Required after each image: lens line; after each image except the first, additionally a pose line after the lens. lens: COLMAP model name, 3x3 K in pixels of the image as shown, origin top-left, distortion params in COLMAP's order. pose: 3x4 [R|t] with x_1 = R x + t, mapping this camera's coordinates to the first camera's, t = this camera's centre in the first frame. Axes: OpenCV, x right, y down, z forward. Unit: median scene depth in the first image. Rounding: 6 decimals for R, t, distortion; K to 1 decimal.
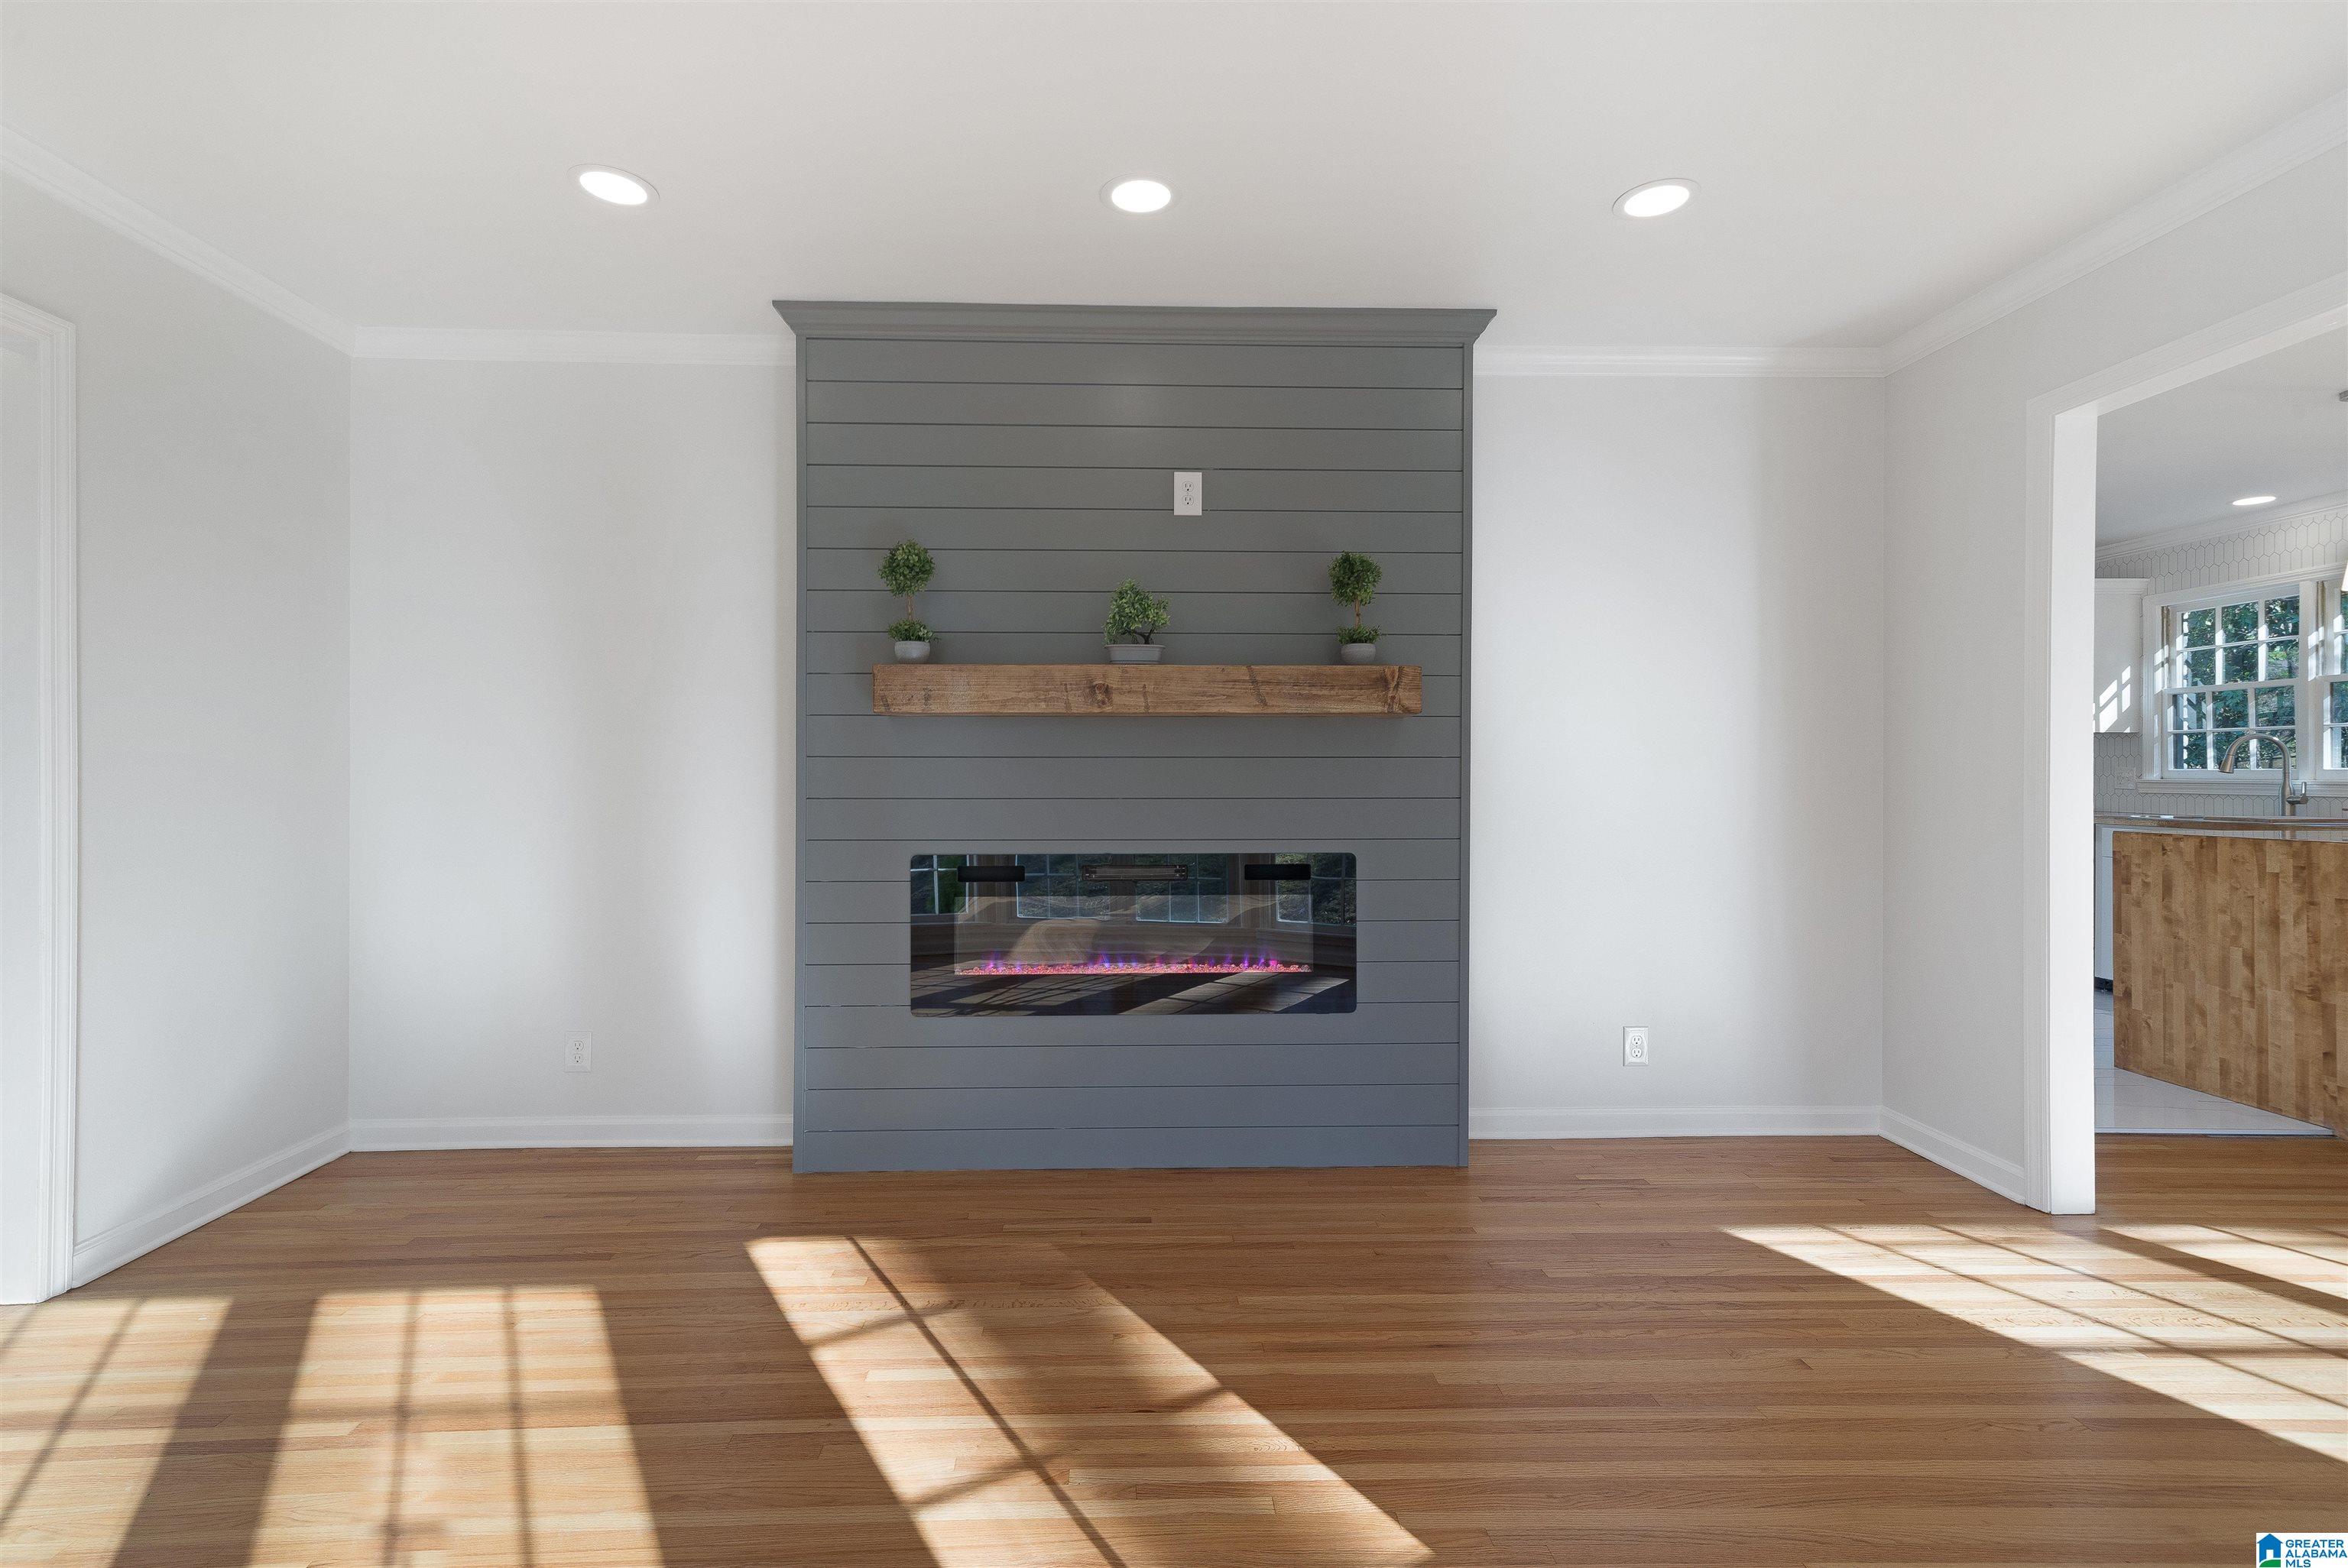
lens RADIAL K [[1074.8, 0, 1133.3], [0, 1074.8, 775.2], [0, 0, 1]] dist [0.002296, 0.000834]
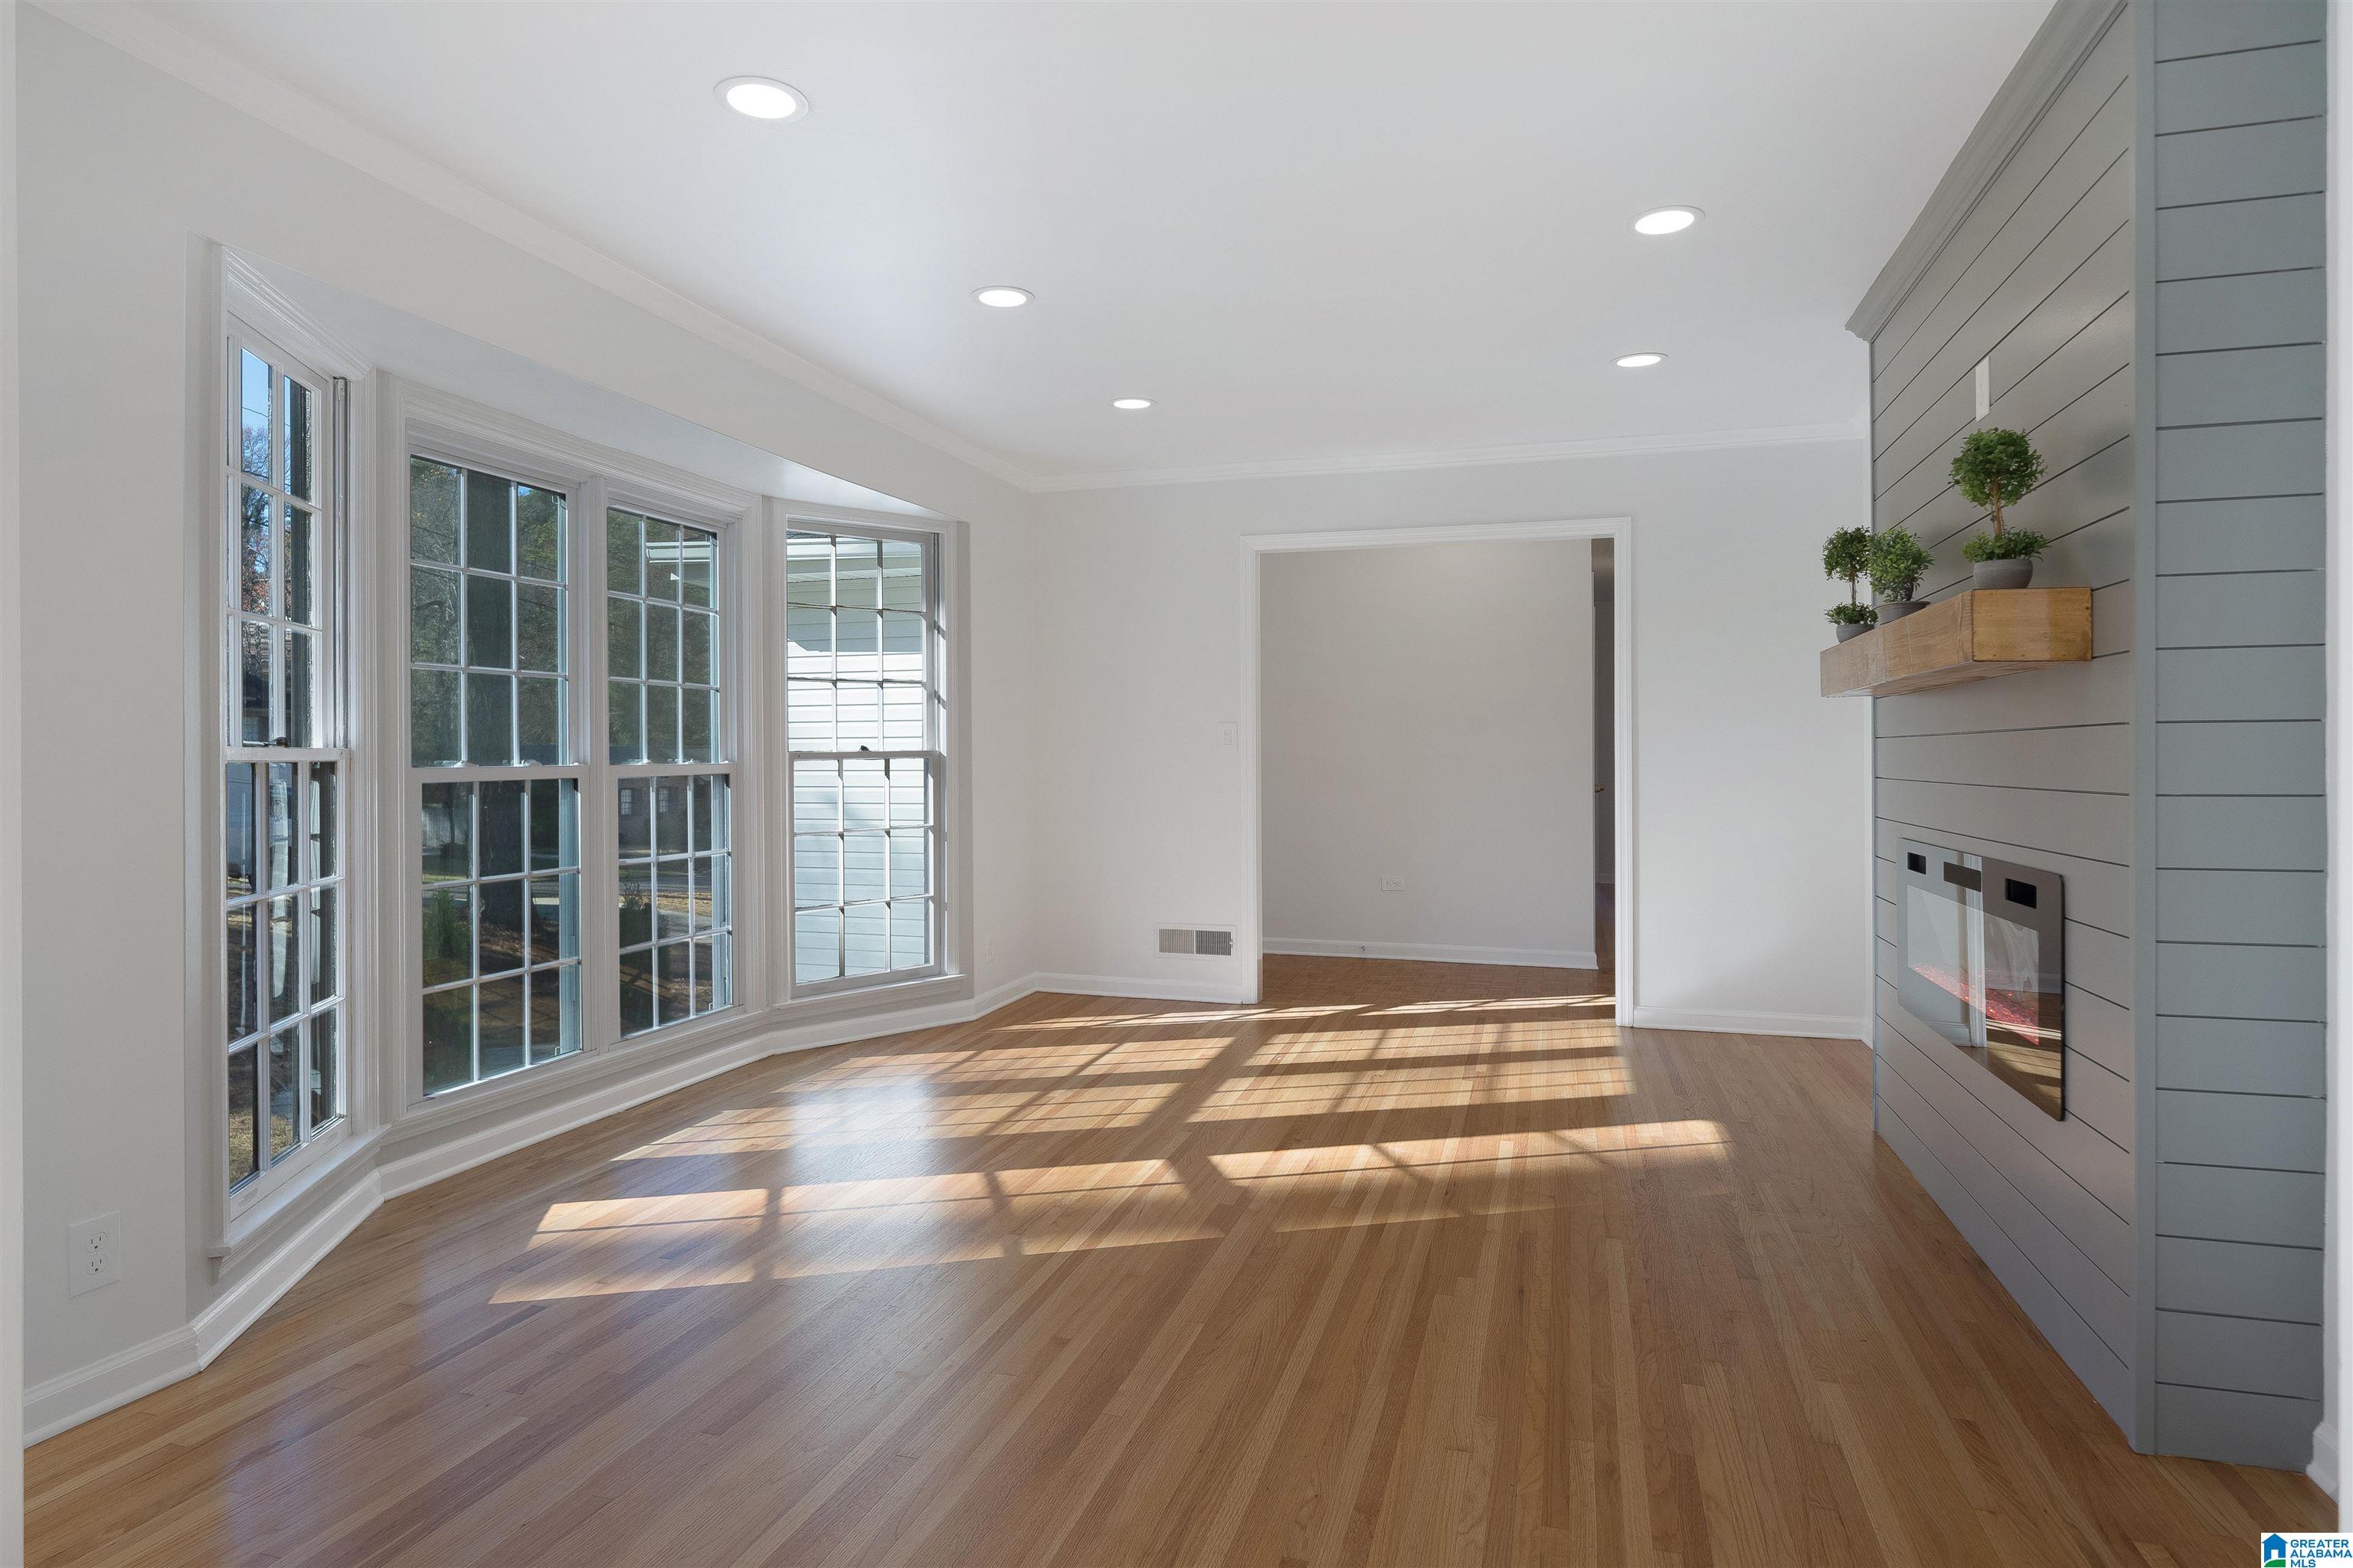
lens RADIAL K [[1294.2, 0, 1176.8], [0, 1294.2, 755.4], [0, 0, 1]] dist [0.000248, 0.000028]
pose [[-0.306063, -0.002120, -0.952009, 1.664101], [-0.003307, 0.999994, -0.001164, 0.007729], [0.952006, 0.002792, -0.306068, 1.113224]]
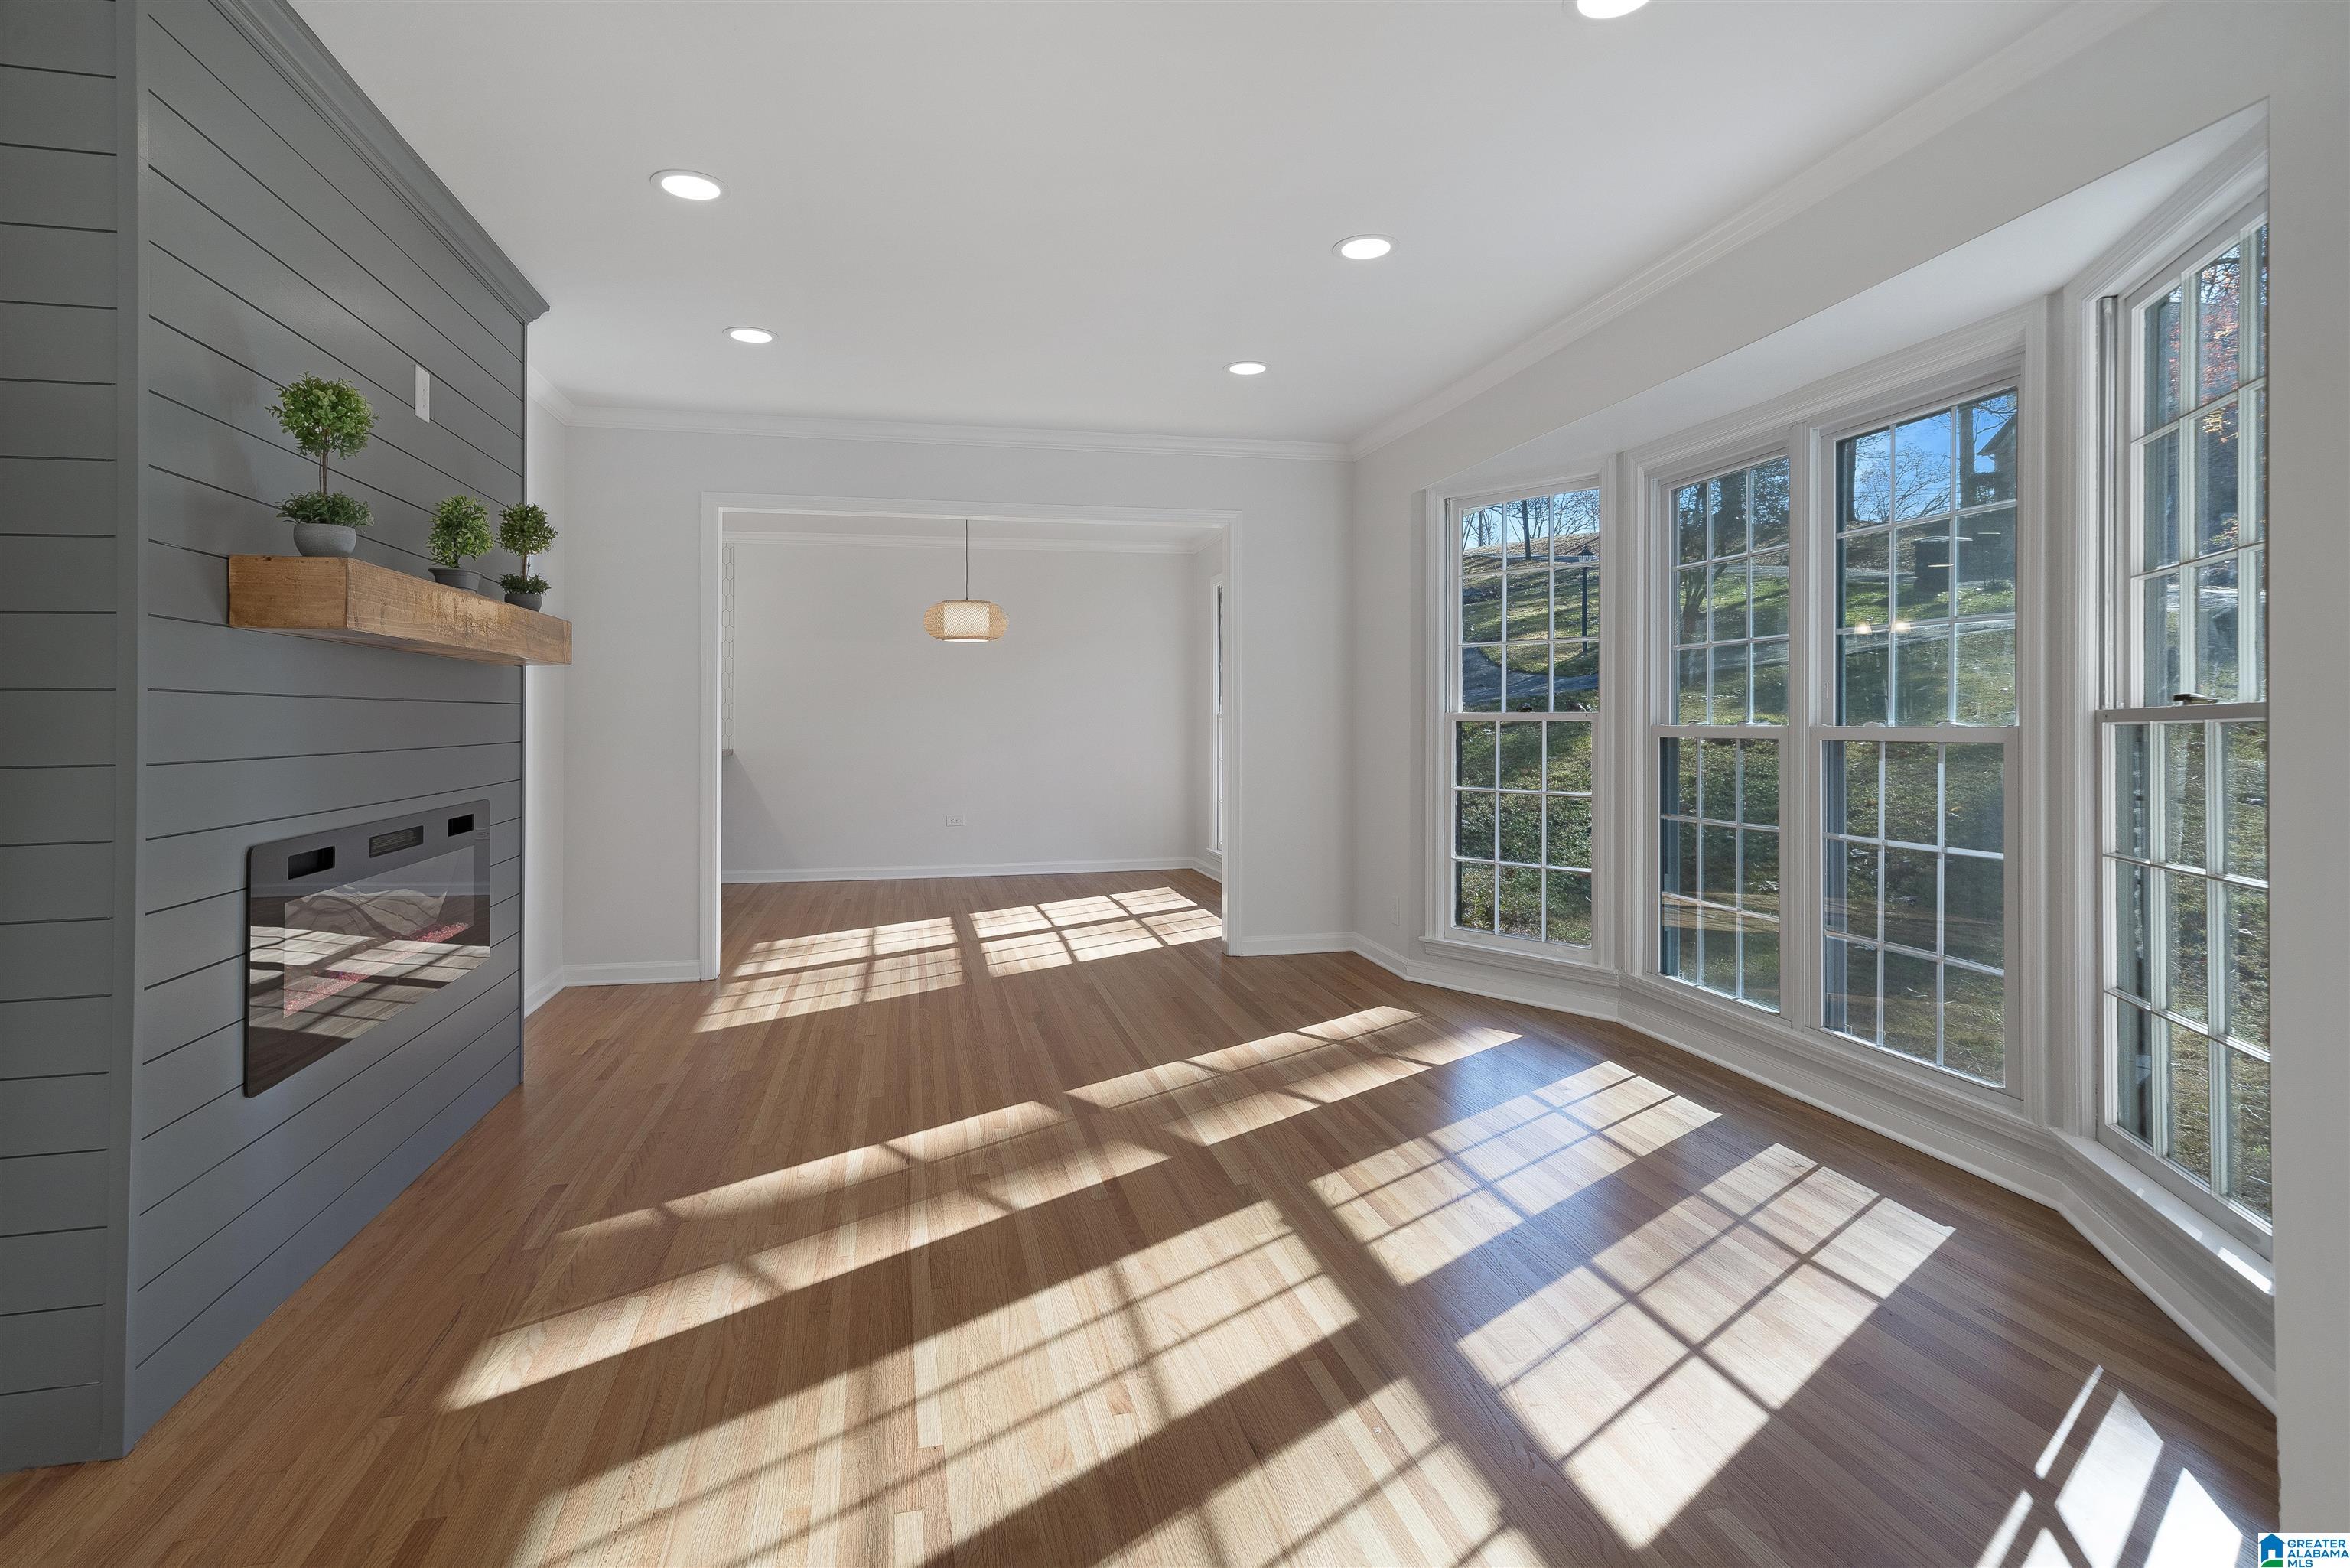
lens RADIAL K [[1218.0, 0, 1151.0], [0, 1218.0, 727.5], [0, 0, 1]] dist [0.031045, 0.000313]
pose [[-0.178979, -0.007486, 0.983824, -1.548159], [0.007349, 0.999933, 0.008946, 0.001920], [-0.983825, 0.008832, -0.178912, 0.909577]]
